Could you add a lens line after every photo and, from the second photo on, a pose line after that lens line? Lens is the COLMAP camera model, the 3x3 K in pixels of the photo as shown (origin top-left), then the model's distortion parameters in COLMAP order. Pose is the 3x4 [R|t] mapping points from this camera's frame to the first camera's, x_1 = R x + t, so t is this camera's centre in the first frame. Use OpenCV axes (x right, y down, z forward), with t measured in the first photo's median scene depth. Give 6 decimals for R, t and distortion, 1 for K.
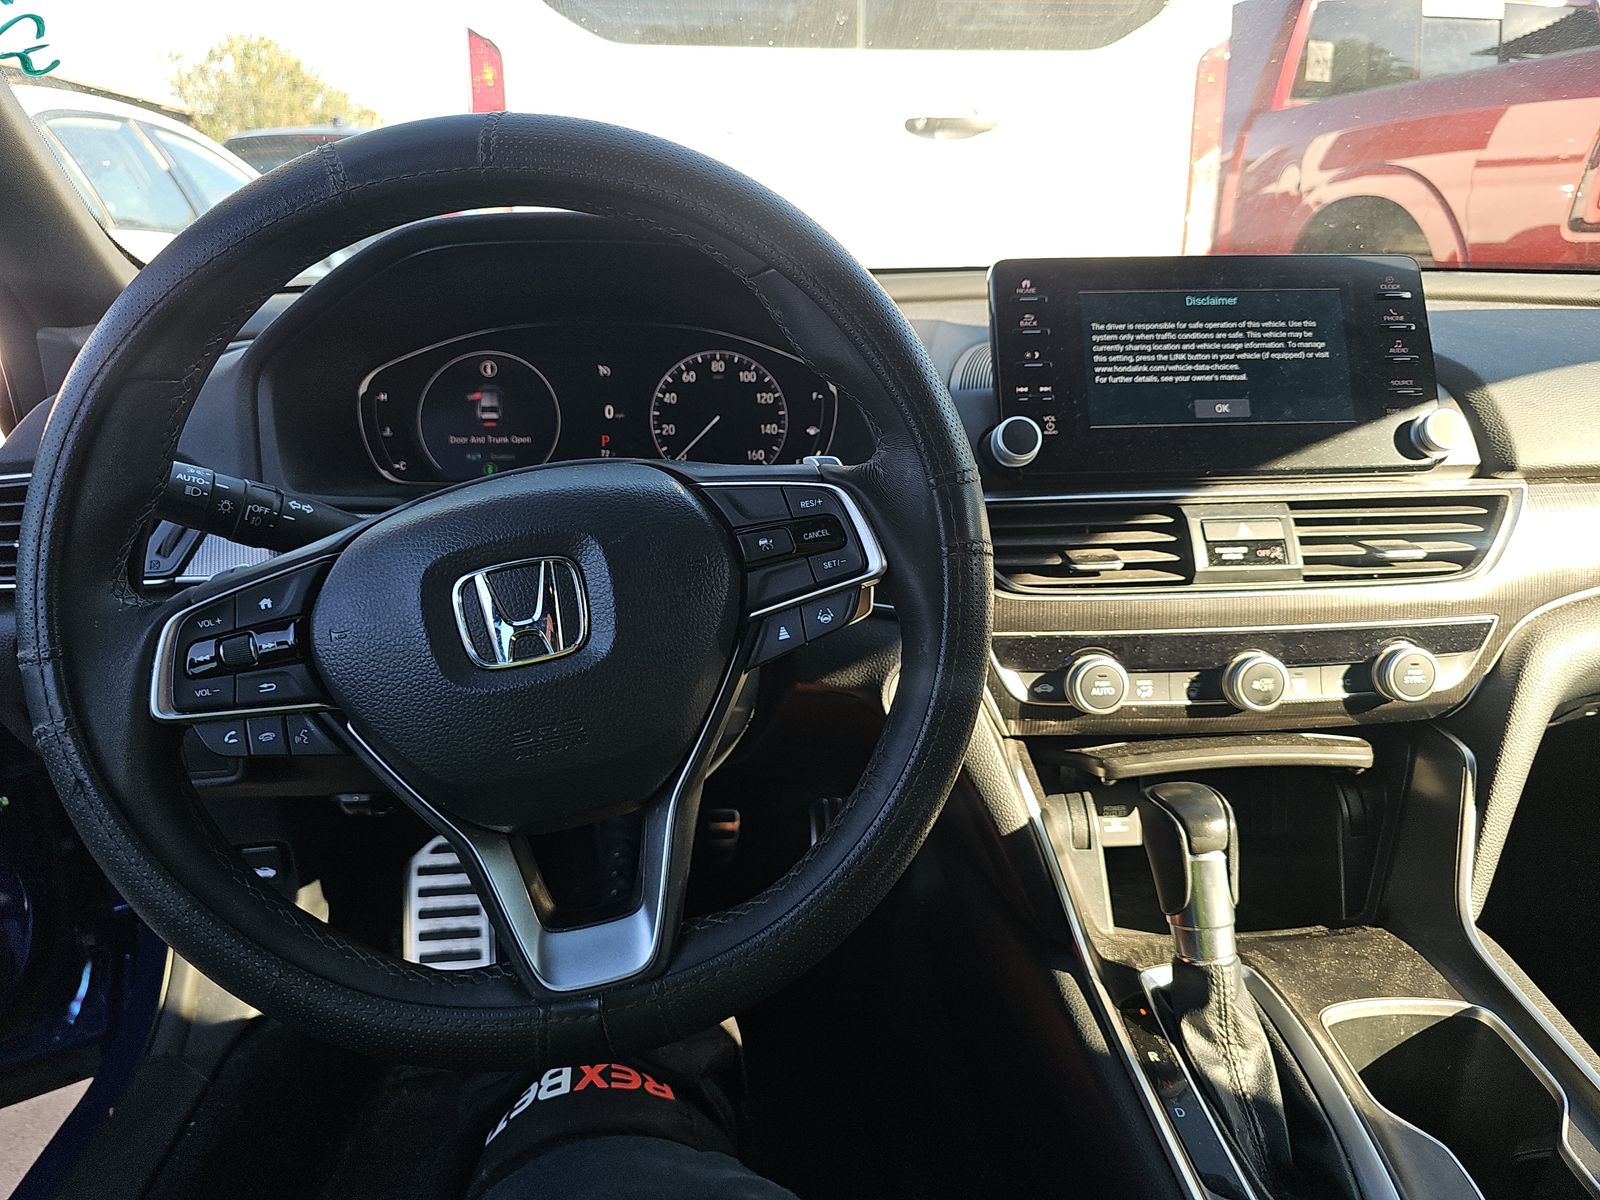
lens RADIAL K [[1058.7, 0, 794.6], [0, 1058.7, 593.9], [0, 0, 1]] dist [0.004193, -0.018430]
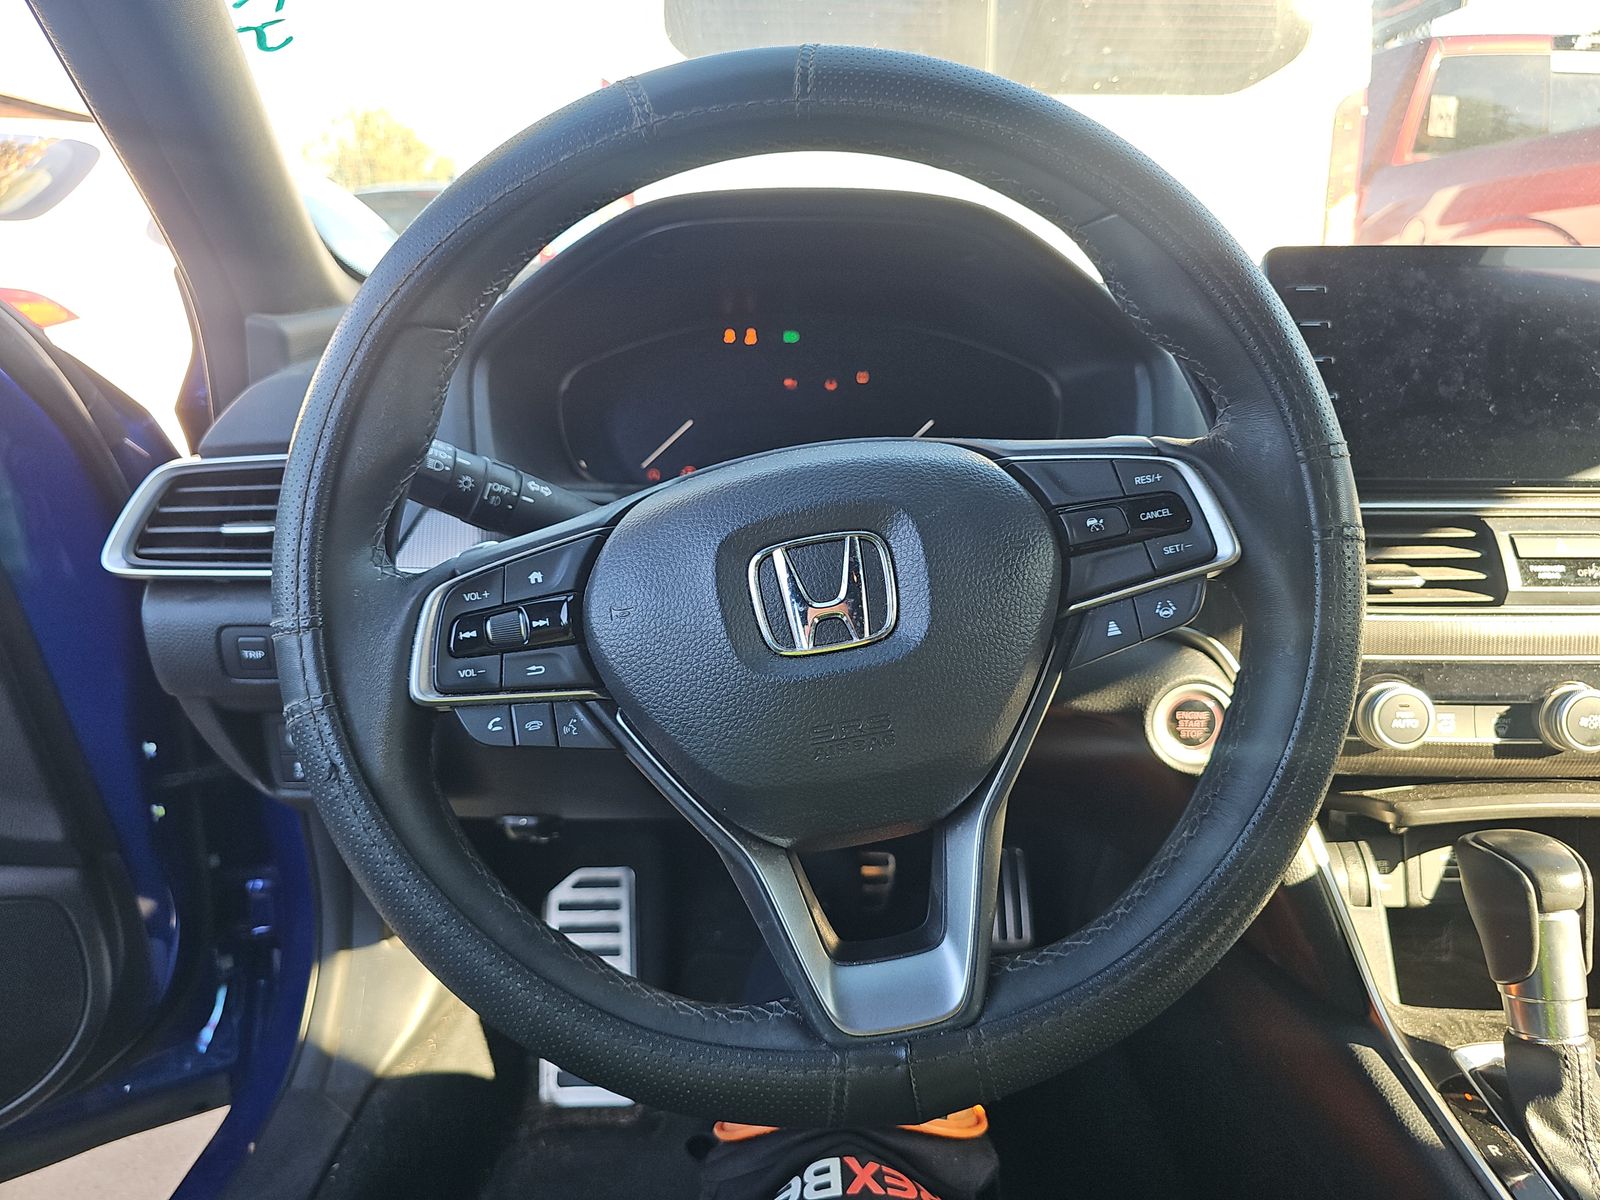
lens RADIAL K [[1058.7, 0, 795.3], [0, 1058.7, 591.3], [0, 0, 1]] dist [0.004193, -0.018430]
pose [[0.997426, 0.025487, -0.067016, -0.175906], [-0.029274, 0.997993, -0.056154, 0.052188], [0.065450, 0.057971, 0.996171, 0.095977]]
